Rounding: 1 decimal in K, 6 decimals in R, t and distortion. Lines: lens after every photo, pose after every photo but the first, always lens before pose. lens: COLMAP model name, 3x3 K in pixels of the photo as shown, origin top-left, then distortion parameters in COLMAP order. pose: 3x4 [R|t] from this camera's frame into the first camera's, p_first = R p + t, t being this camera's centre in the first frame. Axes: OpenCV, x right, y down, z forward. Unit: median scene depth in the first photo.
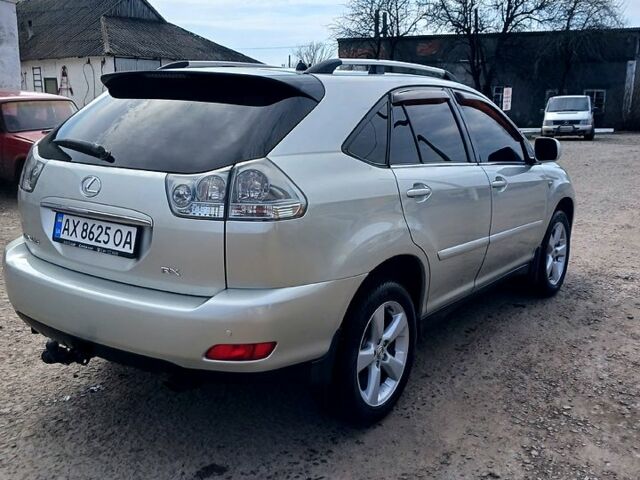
lens RADIAL K [[687.0, 0, 320.0], [0, 687.0, 240.0], [0, 0, 1]] dist [0.016519, -0.009488]
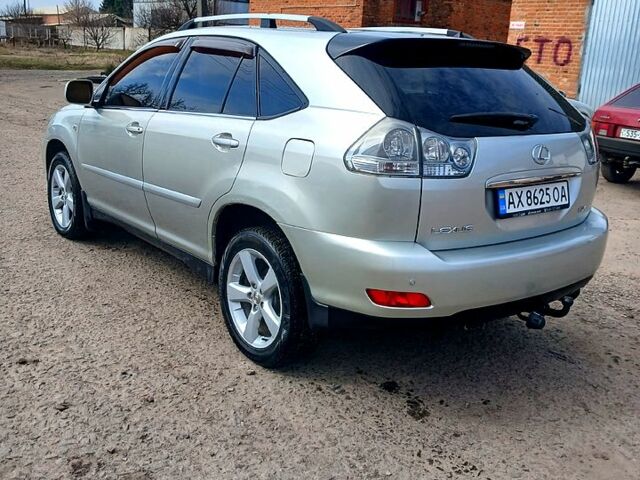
lens RADIAL K [[687.0, 0, 320.0], [0, 687.0, 240.0], [0, 0, 1]] dist [0.016519, -0.009488]
pose [[0.288613, -0.254563, 0.922984, -1.430313], [0.153392, 0.963849, 0.217869, -0.231731], [-0.945078, 0.078698, 0.317227, 0.973280]]
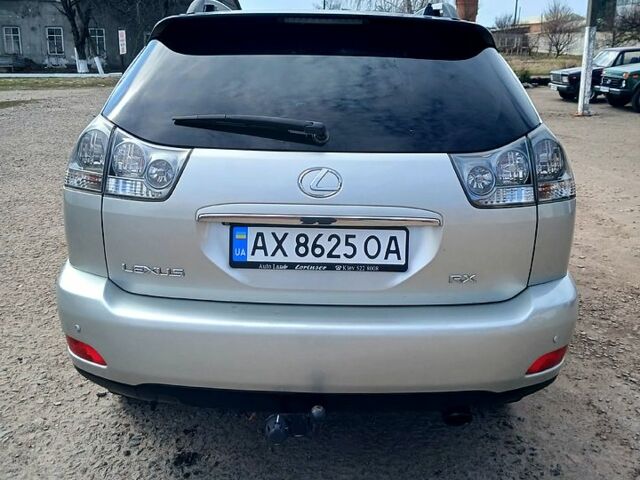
lens RADIAL K [[687.0, 0, 320.0], [0, 687.0, 240.0], [0, 0, 1]] dist [0.016519, -0.009488]
pose [[0.831780, -0.158611, 0.531963, -0.703285], [0.116173, 0.986827, 0.112585, -0.096589], [-0.542813, -0.031846, 0.839250, 0.394063]]
